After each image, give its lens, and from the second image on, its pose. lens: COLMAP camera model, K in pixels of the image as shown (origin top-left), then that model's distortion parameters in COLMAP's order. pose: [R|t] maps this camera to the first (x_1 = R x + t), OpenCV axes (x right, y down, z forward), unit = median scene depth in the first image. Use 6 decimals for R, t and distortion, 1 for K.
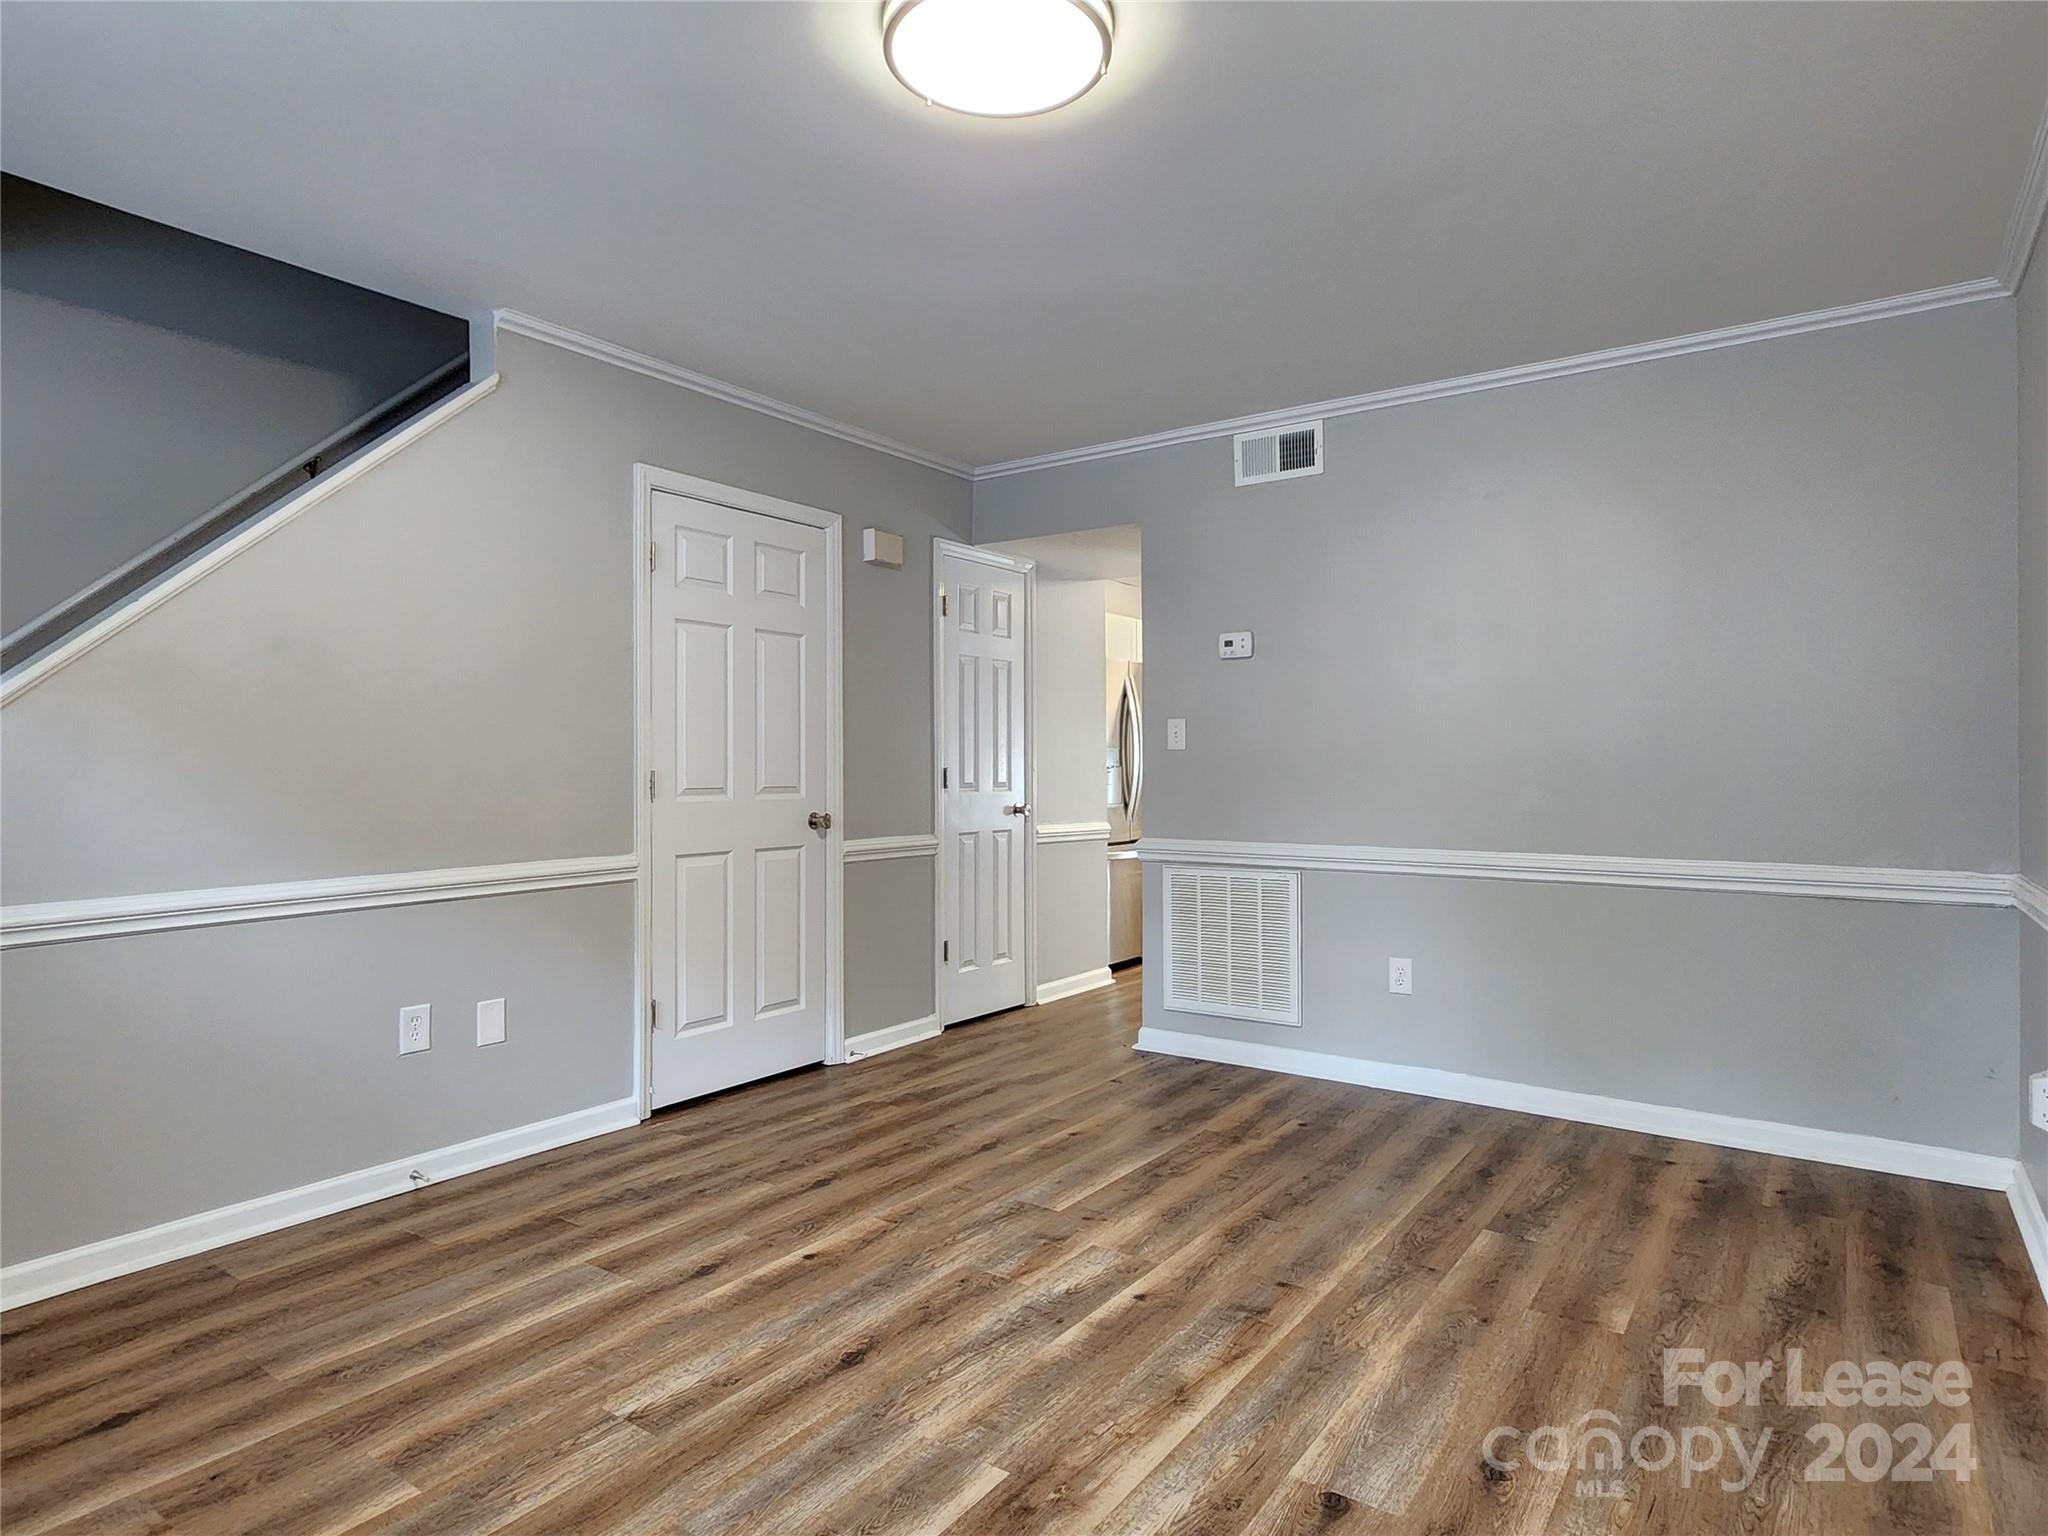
lens RADIAL K [[1067.7, 0, 1024.0], [0, 1067.7, 768.0], [0, 0, 1]] dist [0.002301, -0.000256]
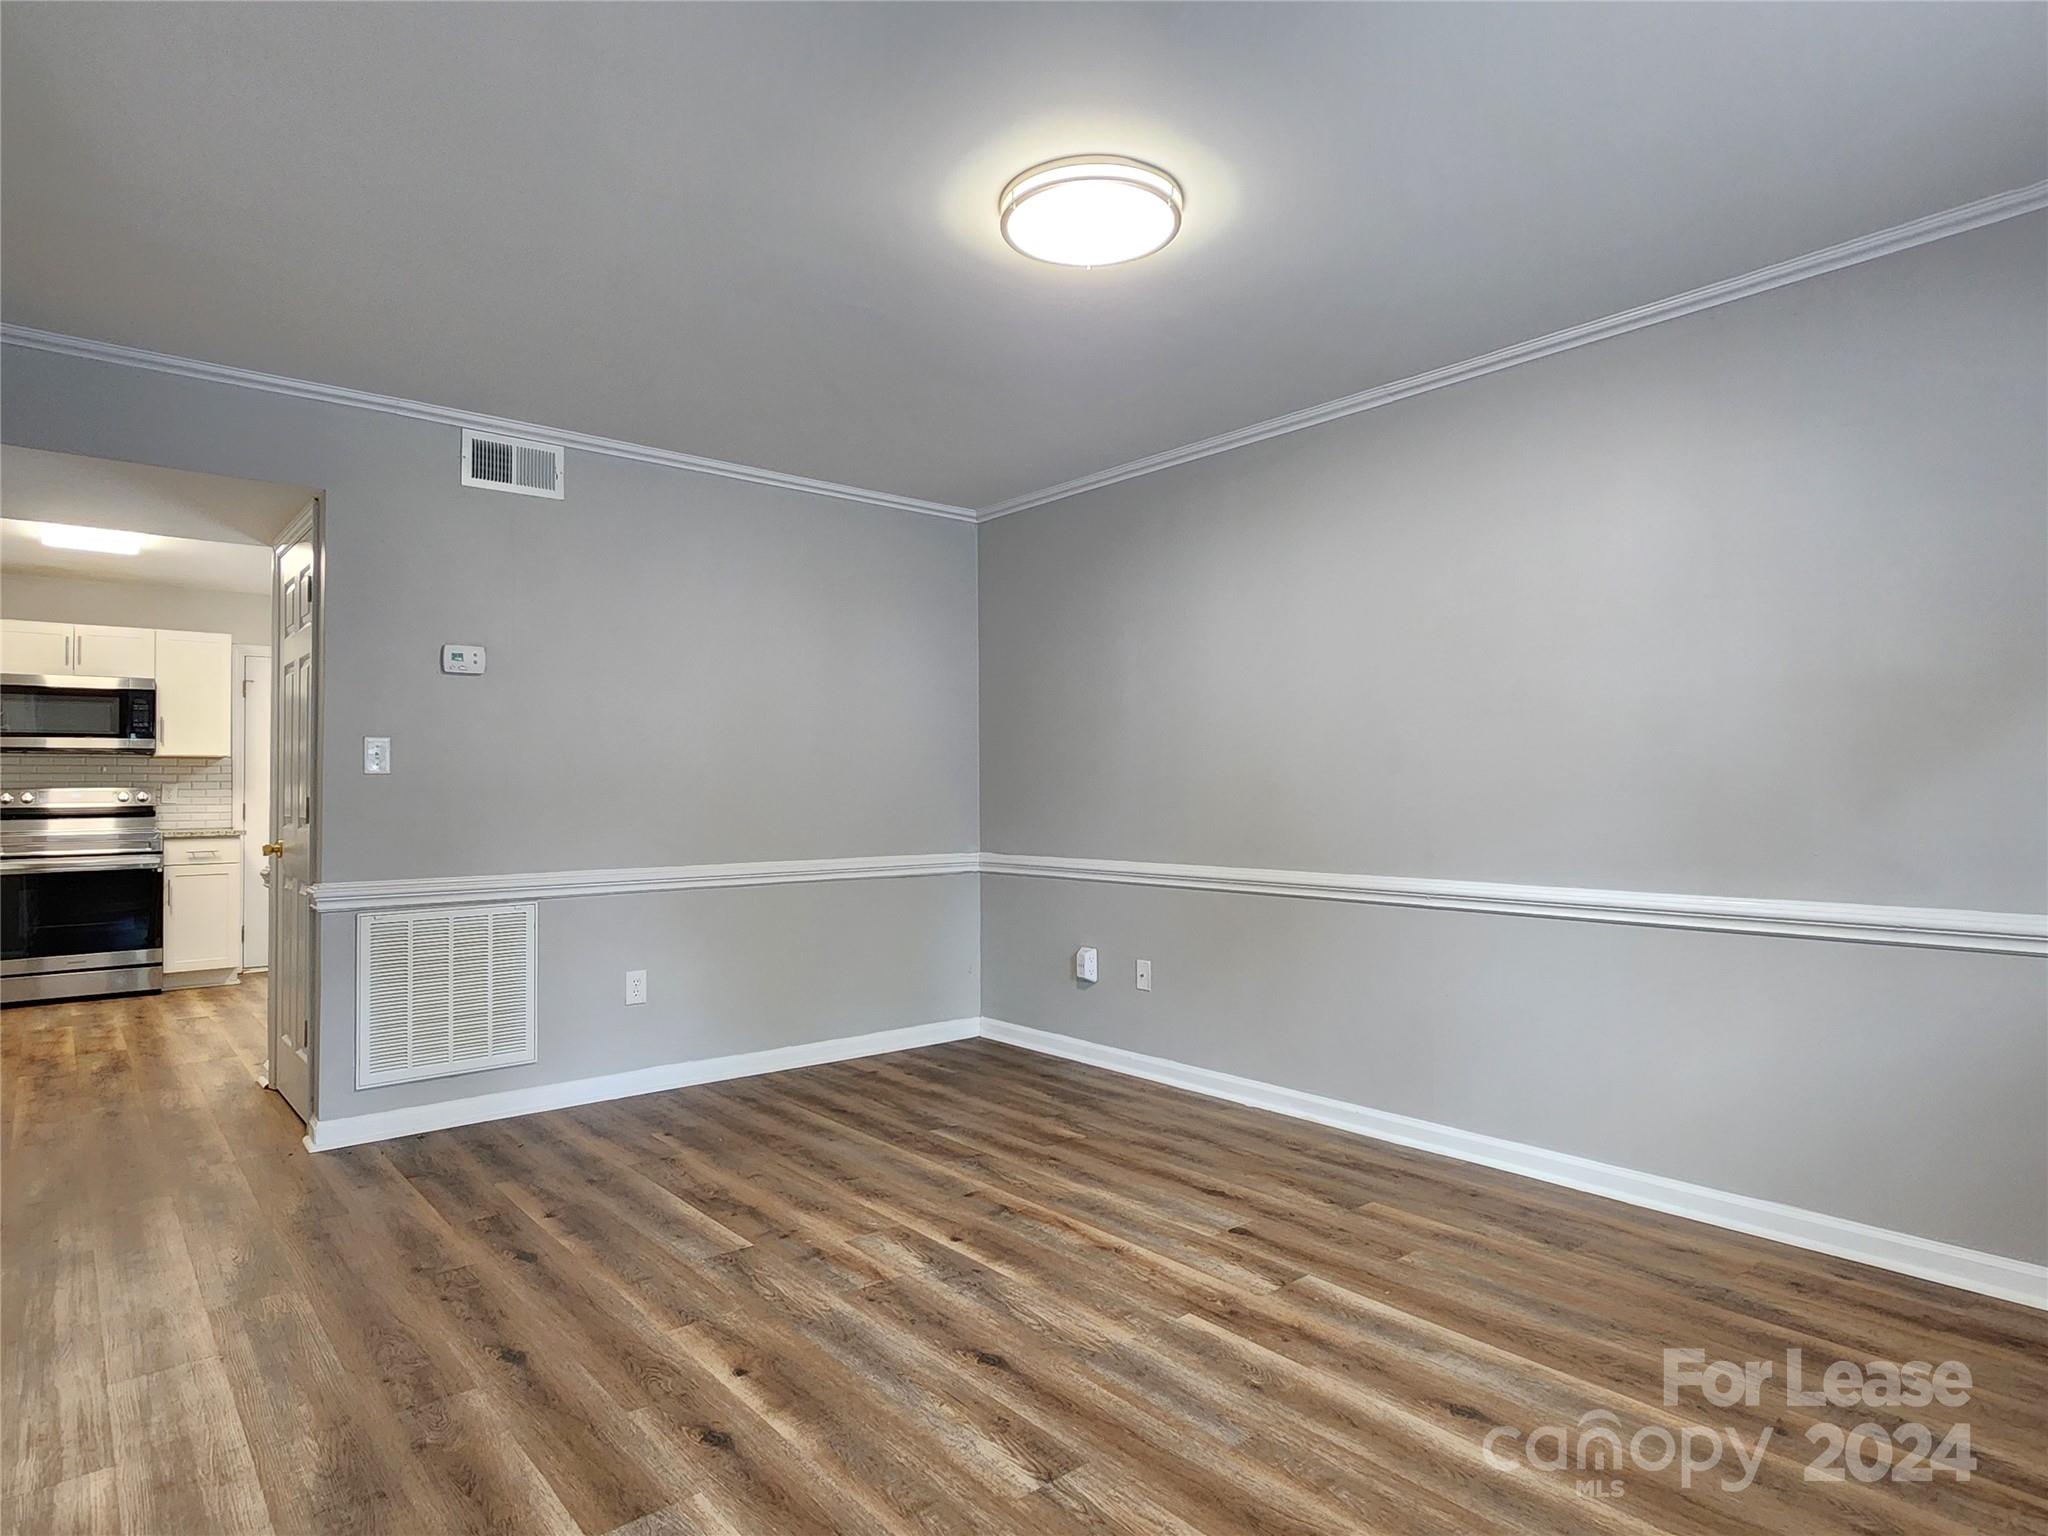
lens RADIAL K [[1028.4, 0, 1024.0], [0, 1028.4, 768.0], [0, 0, 1]] dist [-0.032589, 0.000149]
pose [[0.343002, 0.017321, 0.939175, -0.475977], [0.012311, 0.999661, -0.022933, 0.002963], [-0.939254, 0.019428, 0.342673, 0.275918]]
